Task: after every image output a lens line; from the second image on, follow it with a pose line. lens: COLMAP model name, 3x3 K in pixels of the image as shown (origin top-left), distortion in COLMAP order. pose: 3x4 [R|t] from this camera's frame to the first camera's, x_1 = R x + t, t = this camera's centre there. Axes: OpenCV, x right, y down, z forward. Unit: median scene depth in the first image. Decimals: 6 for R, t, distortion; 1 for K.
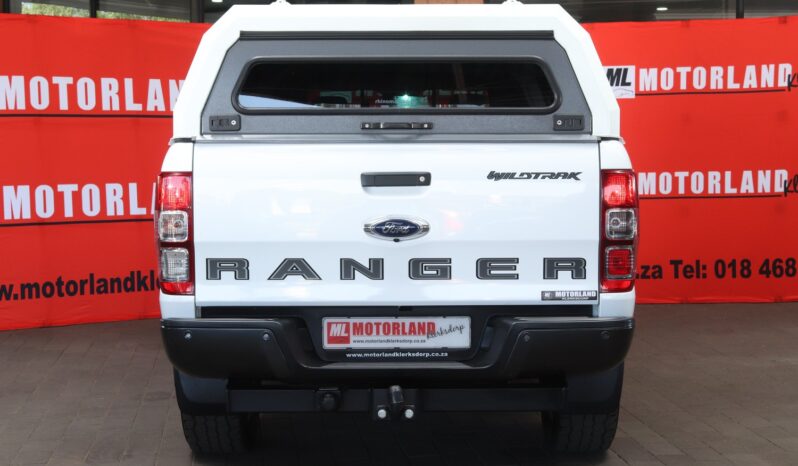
lens RADIAL K [[1284.6, 0, 401.0], [0, 1284.6, 268.5], [0, 0, 1]] dist [0.028088, 0.000000]
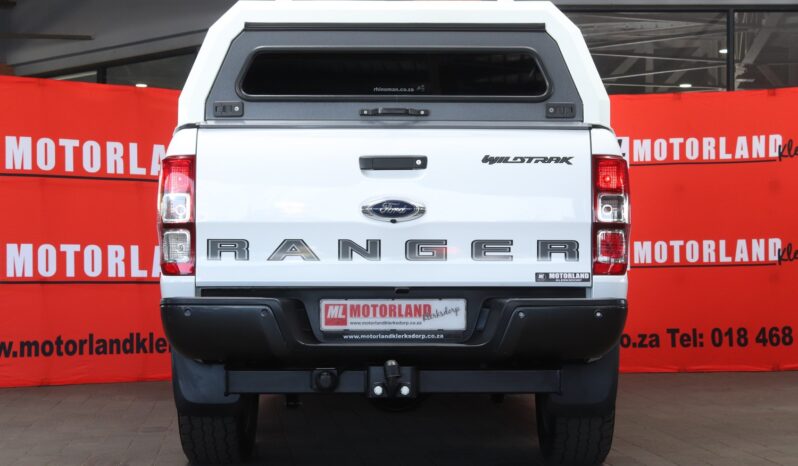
lens RADIAL K [[1284.6, 0, 399.0], [0, 1284.6, 240.7], [0, 0, 1]] dist [0.028088, 0.000000]
pose [[0.999988, 0.004763, -0.001168, 0.002152], [-0.004865, 0.993399, -0.114603, 0.108344], [0.000615, 0.114607, 0.993411, -0.015556]]
